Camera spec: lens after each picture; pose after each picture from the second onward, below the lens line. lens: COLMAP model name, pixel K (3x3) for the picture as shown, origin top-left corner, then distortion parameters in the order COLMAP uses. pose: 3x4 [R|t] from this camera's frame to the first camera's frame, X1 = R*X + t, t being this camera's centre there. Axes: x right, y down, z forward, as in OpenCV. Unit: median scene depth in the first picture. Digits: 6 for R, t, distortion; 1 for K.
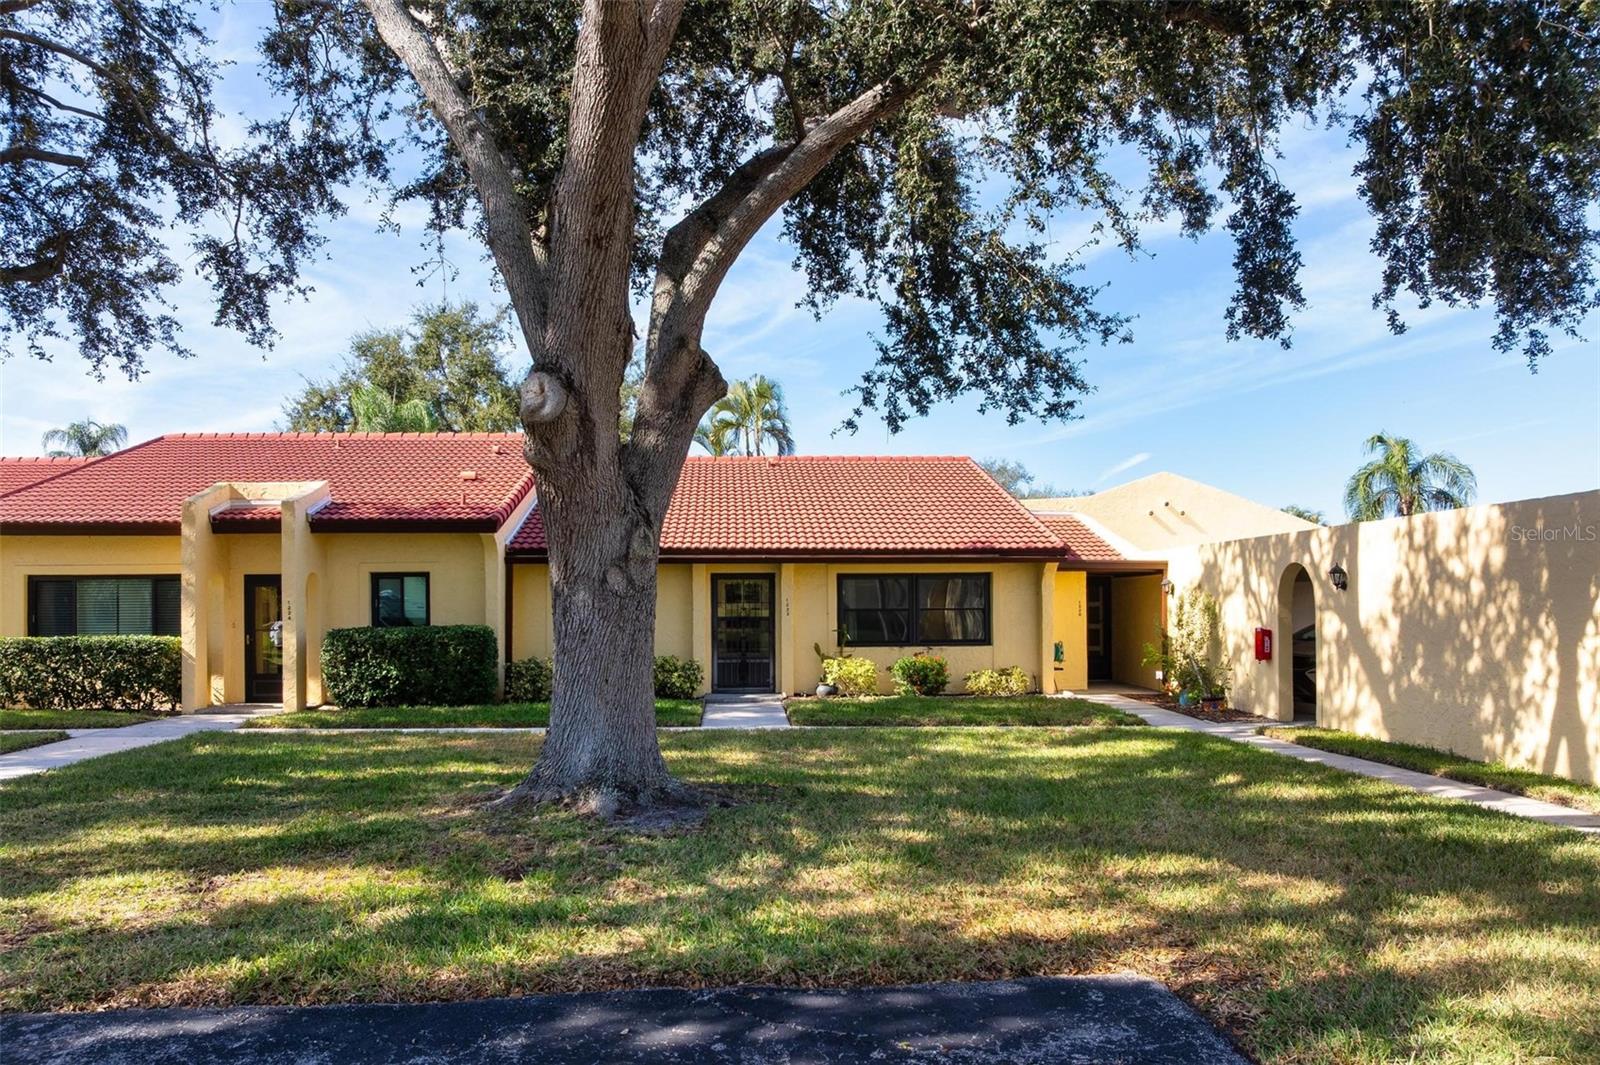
lens RADIAL K [[1161.2, 0, 801.2], [0, 1161.2, 612.5], [0, 0, 1]] dist [-0.001239, -0.000433]
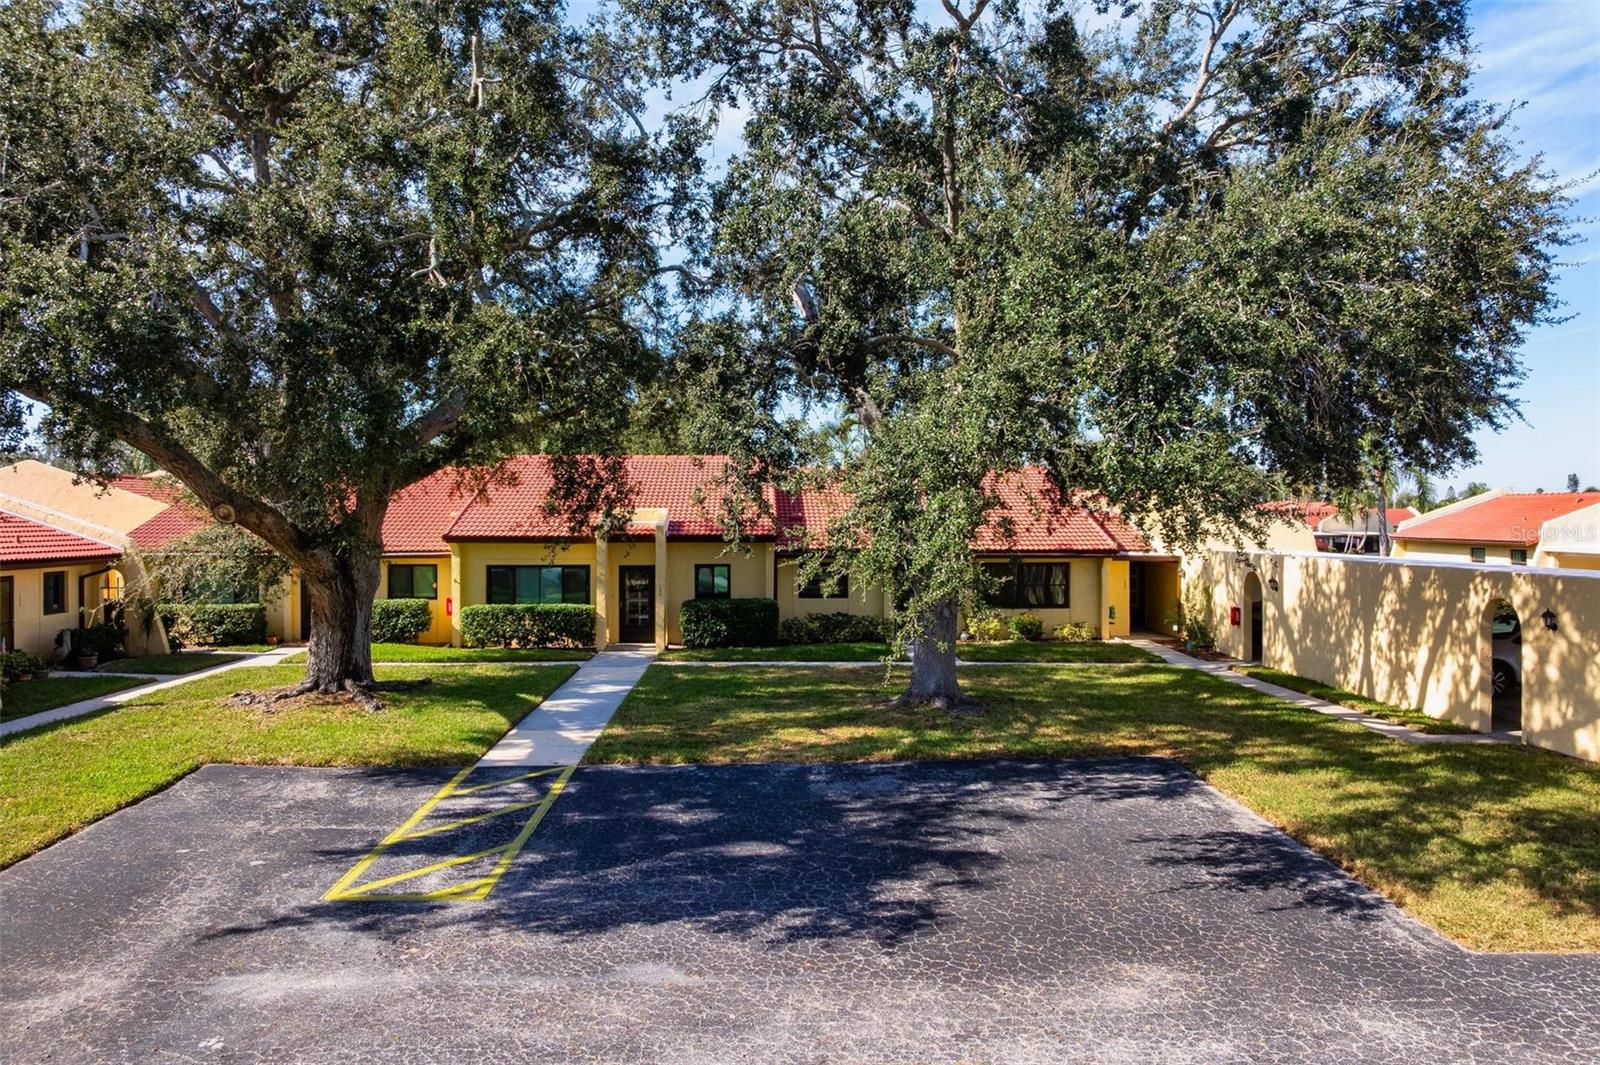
lens RADIAL K [[1115.1, 0, 800.0], [0, 1115.1, 532.5], [0, 0, 1]] dist [0.002882, 0.001206]
pose [[0.999451, 0.005521, -0.032656, -0.214545], [-0.005308, 0.999964, 0.006617, -0.115046], [0.032691, -0.006440, 0.999445, -0.744572]]
